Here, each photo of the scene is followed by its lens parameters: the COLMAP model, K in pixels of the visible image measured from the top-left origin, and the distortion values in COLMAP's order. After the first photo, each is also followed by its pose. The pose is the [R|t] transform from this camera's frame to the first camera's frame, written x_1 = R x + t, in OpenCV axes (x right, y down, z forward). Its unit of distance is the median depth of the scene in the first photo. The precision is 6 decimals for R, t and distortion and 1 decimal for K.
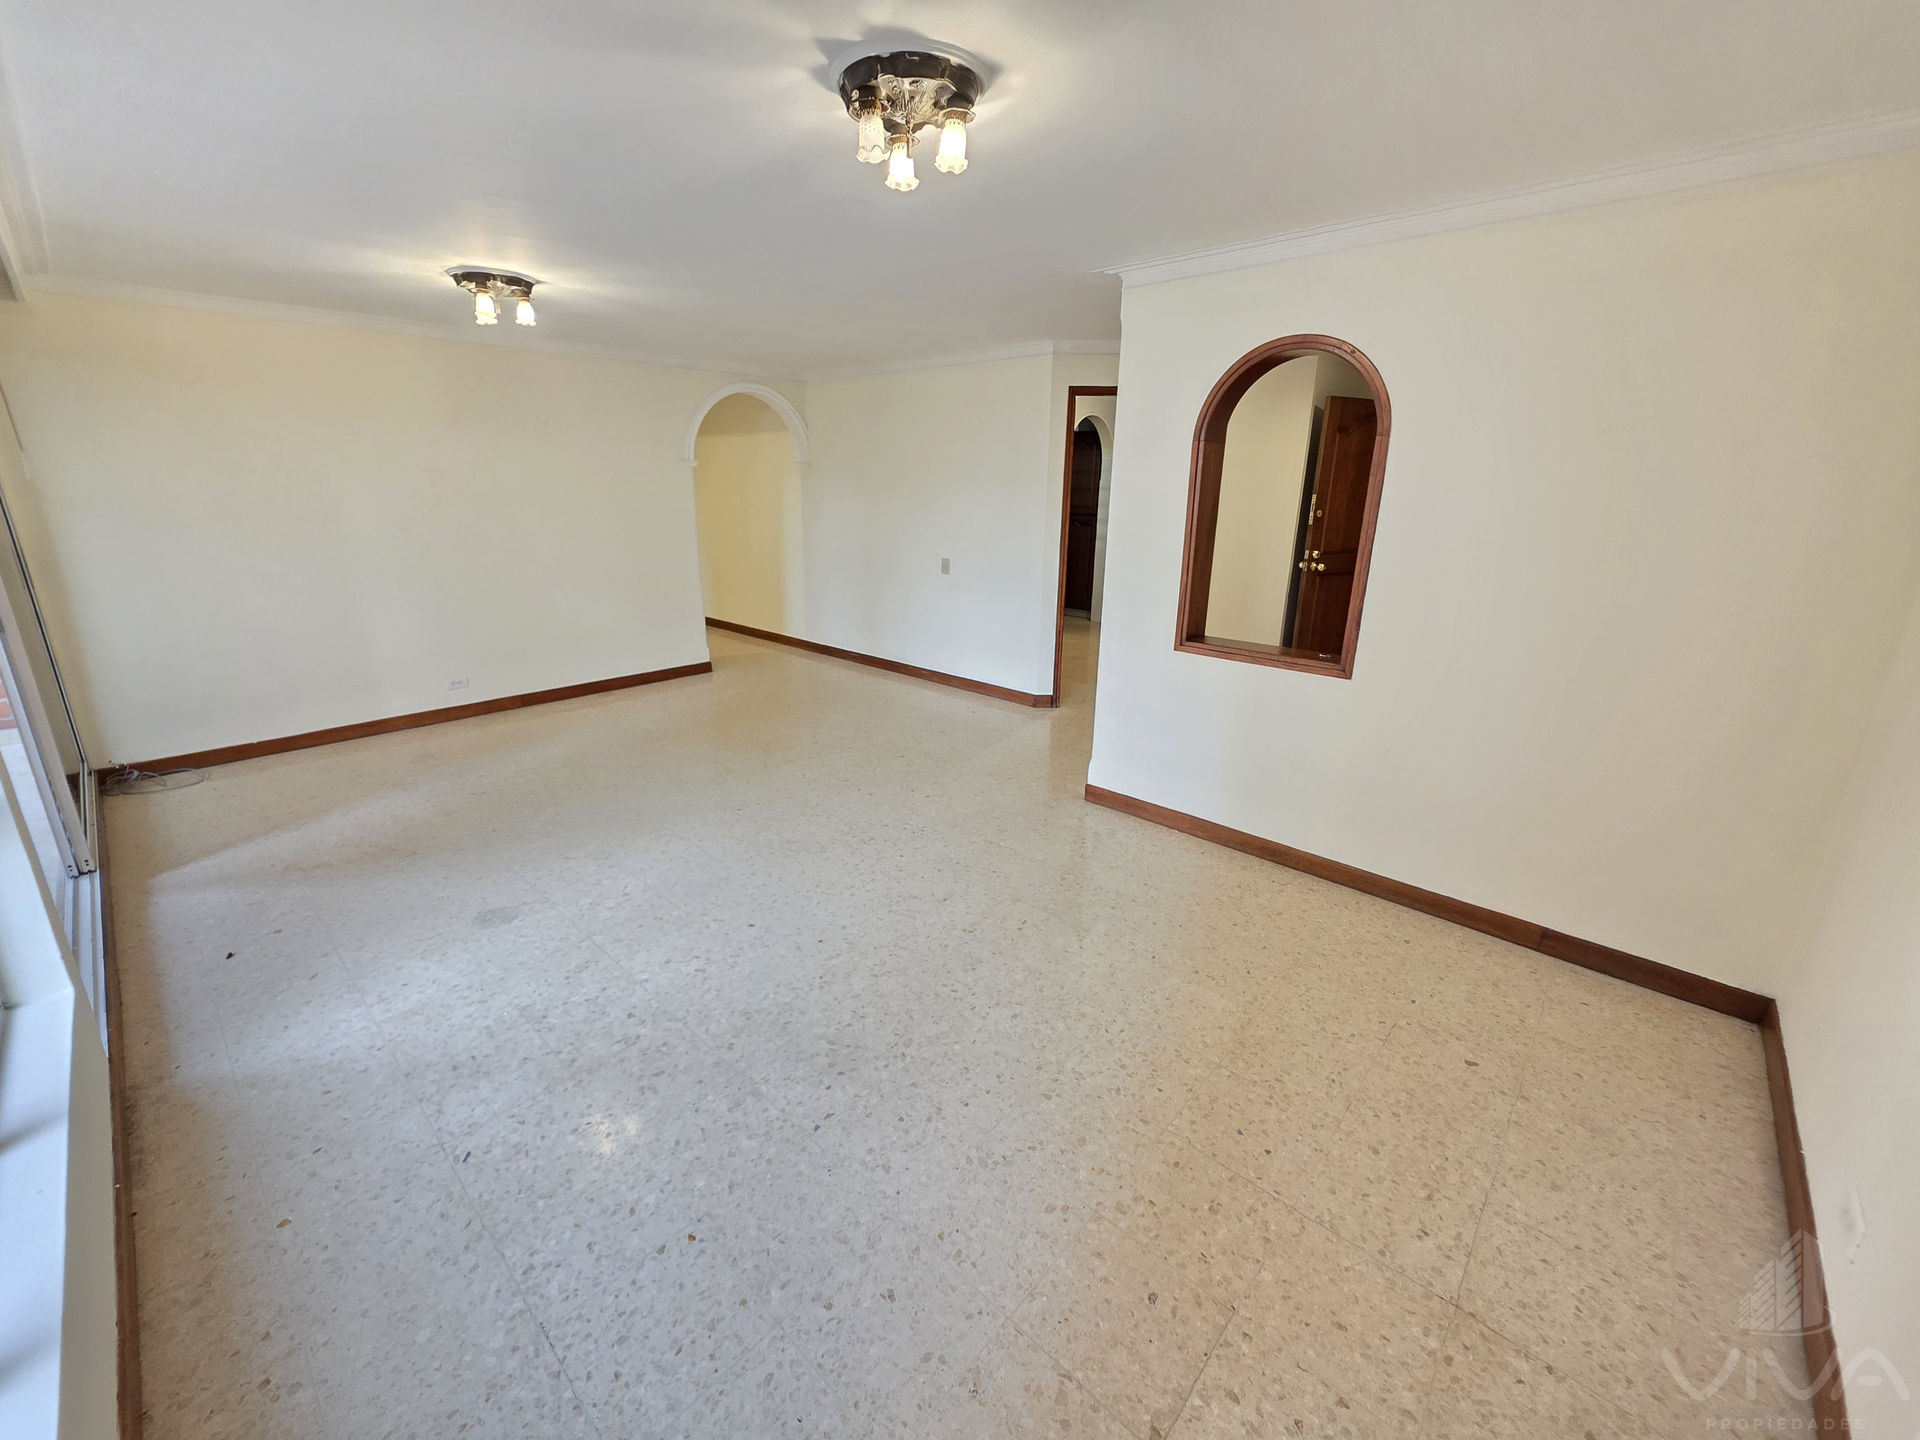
lens RADIAL K [[779.7, 0, 950.1], [0, 779.7, 710.8], [0, 0, 1]] dist [0.001831, -0.000012]
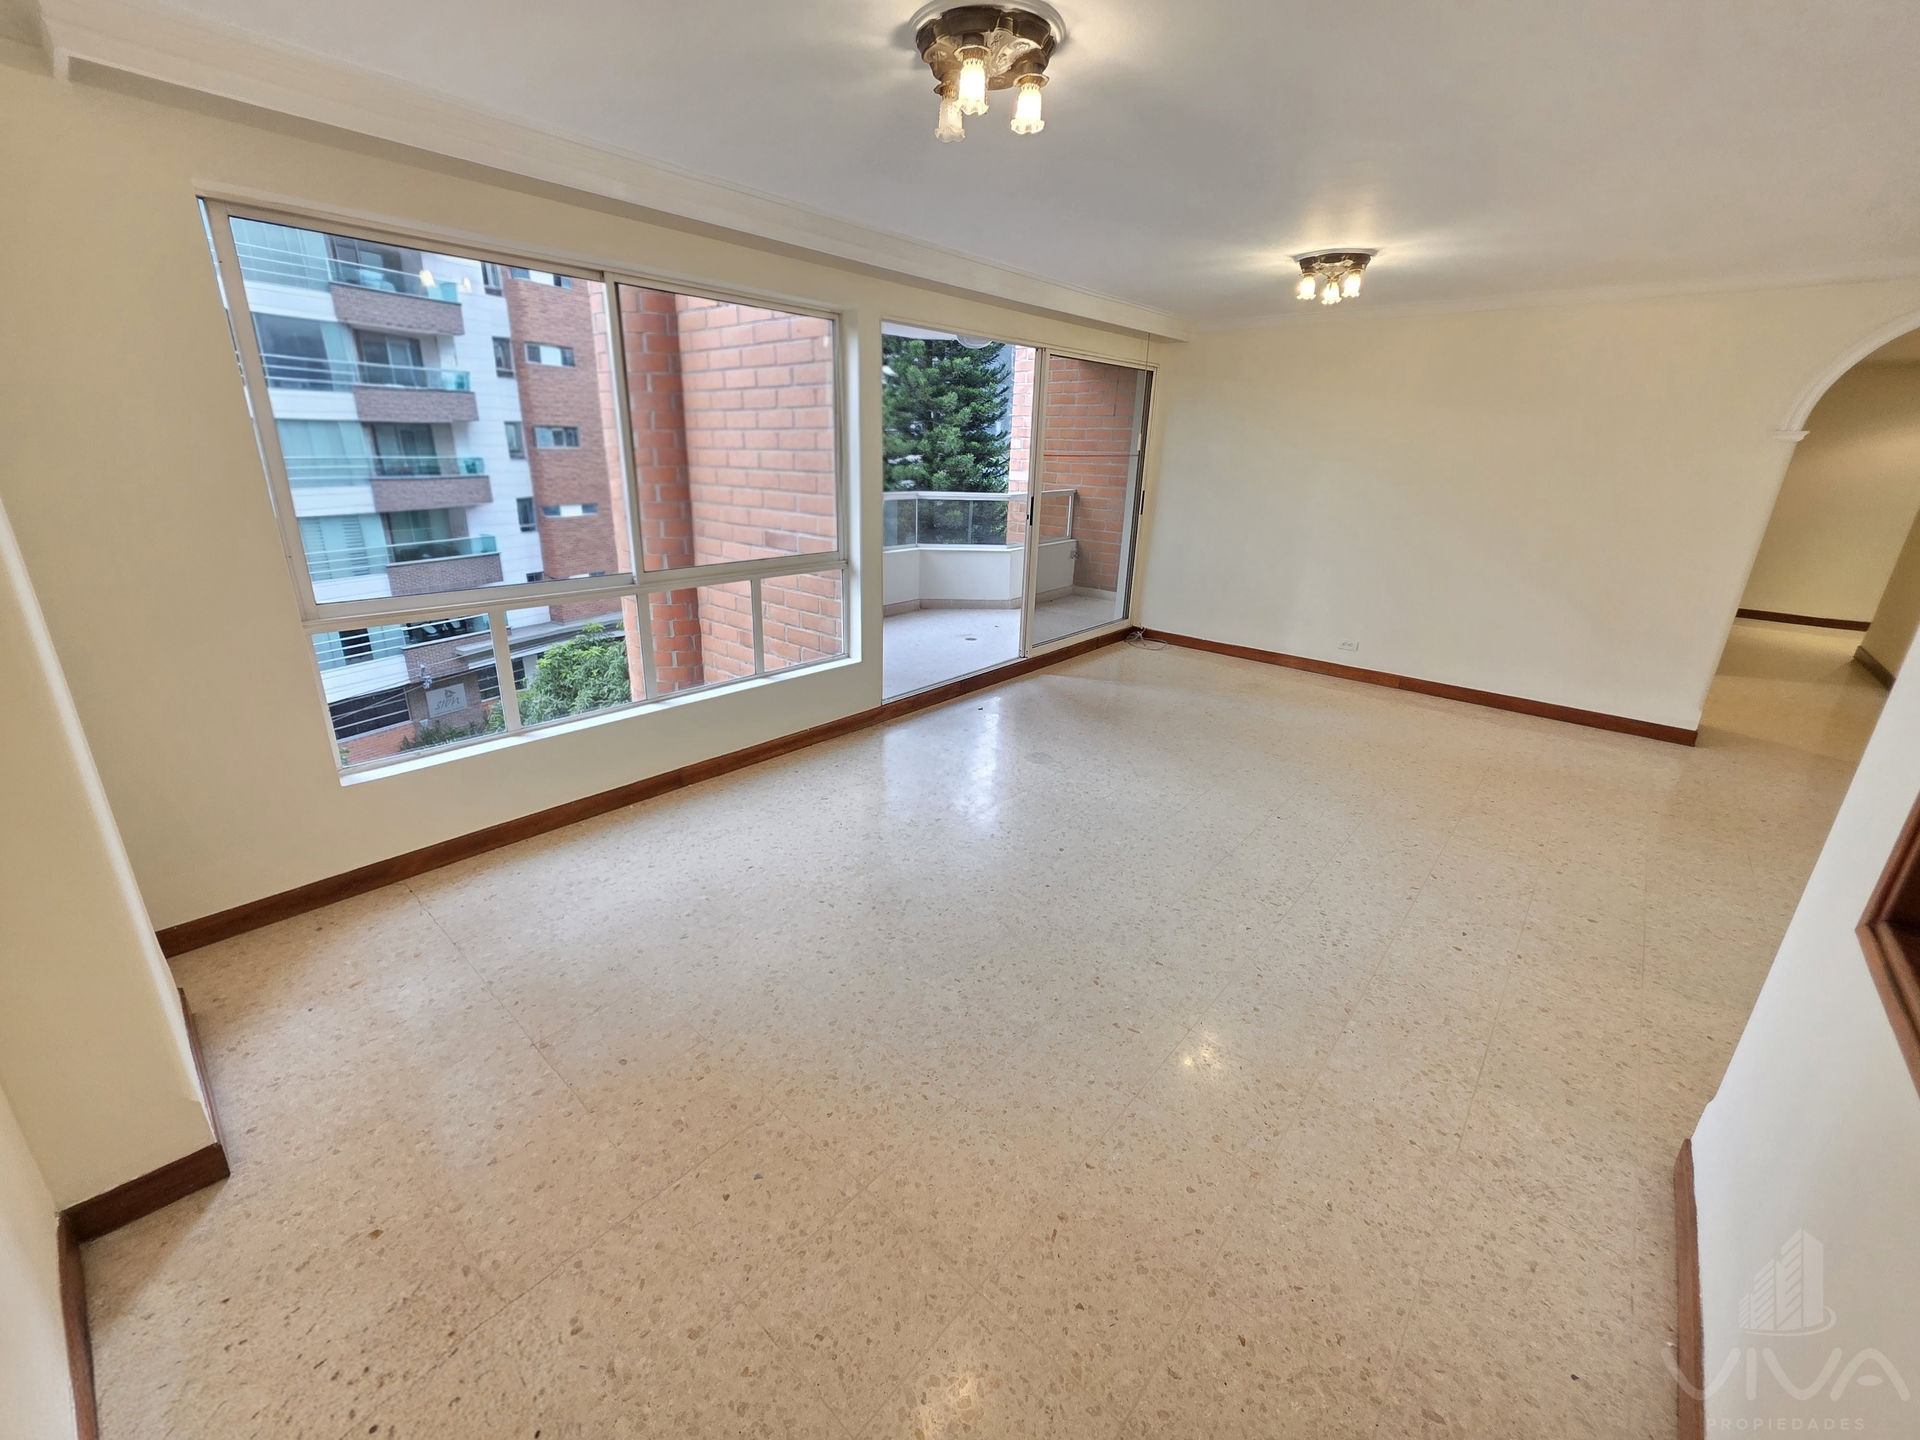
lens RADIAL K [[779.7, 0, 950.3], [0, 779.7, 712.9], [0, 0, 1]] dist [0.001831, -0.000012]
pose [[0.007618, 0.317362, -0.948274, 1.027956], [-0.305735, 0.903630, 0.299965, -0.259221], [0.952086, 0.287635, 0.103912, 0.952012]]
